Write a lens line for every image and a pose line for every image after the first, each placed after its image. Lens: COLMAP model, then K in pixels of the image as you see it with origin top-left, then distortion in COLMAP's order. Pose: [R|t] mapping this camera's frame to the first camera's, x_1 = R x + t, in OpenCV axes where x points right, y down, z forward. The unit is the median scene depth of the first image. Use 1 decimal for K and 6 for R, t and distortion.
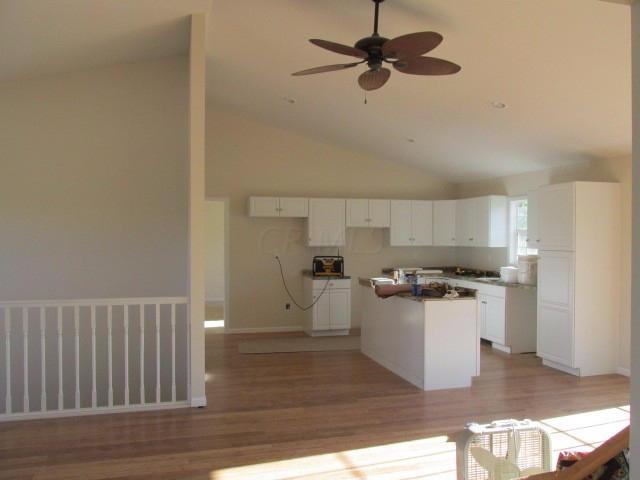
lens RADIAL K [[531.9, 0, 323.0], [0, 531.9, 238.9], [0, 0, 1]] dist [-0.033930, 0.018892]
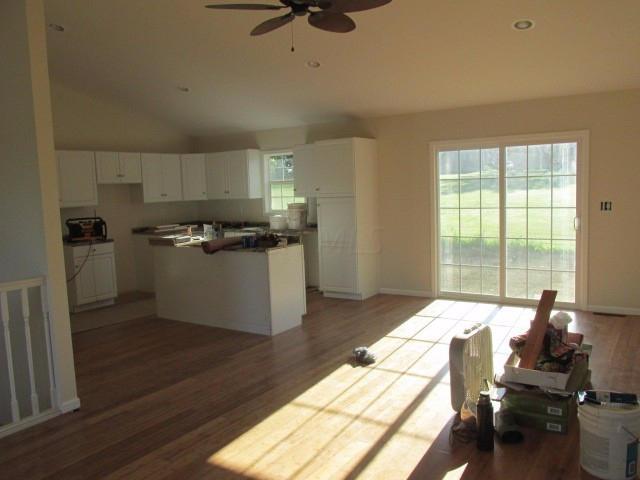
lens RADIAL K [[531.9, 0, 326.2], [0, 531.9, 239.5], [0, 0, 1]] dist [-0.033930, 0.018892]
pose [[0.759817, -0.096307, 0.642965, -0.349883], [0.042537, 0.994212, 0.098652, -0.001648], [-0.648744, -0.047608, 0.759516, 0.130069]]
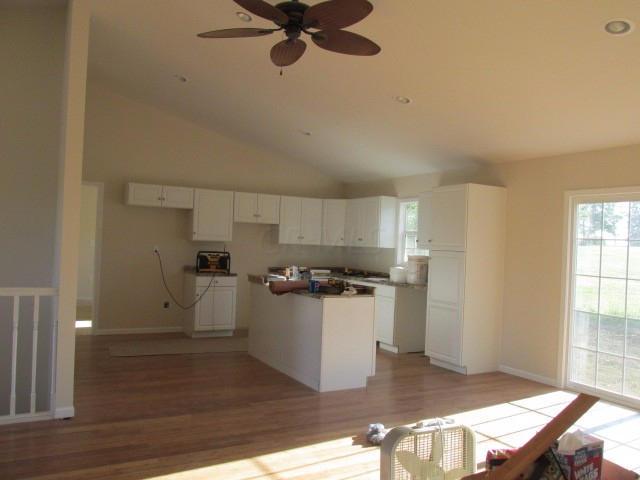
lens RADIAL K [[531.9, 0, 321.8], [0, 531.9, 238.7], [0, 0, 1]] dist [-0.033930, 0.018892]
pose [[0.971611, 0.037391, 0.233609, -0.034572], [-0.035251, 0.999290, -0.013331, 0.021998], [-0.233942, 0.004718, 0.972239, 0.067896]]
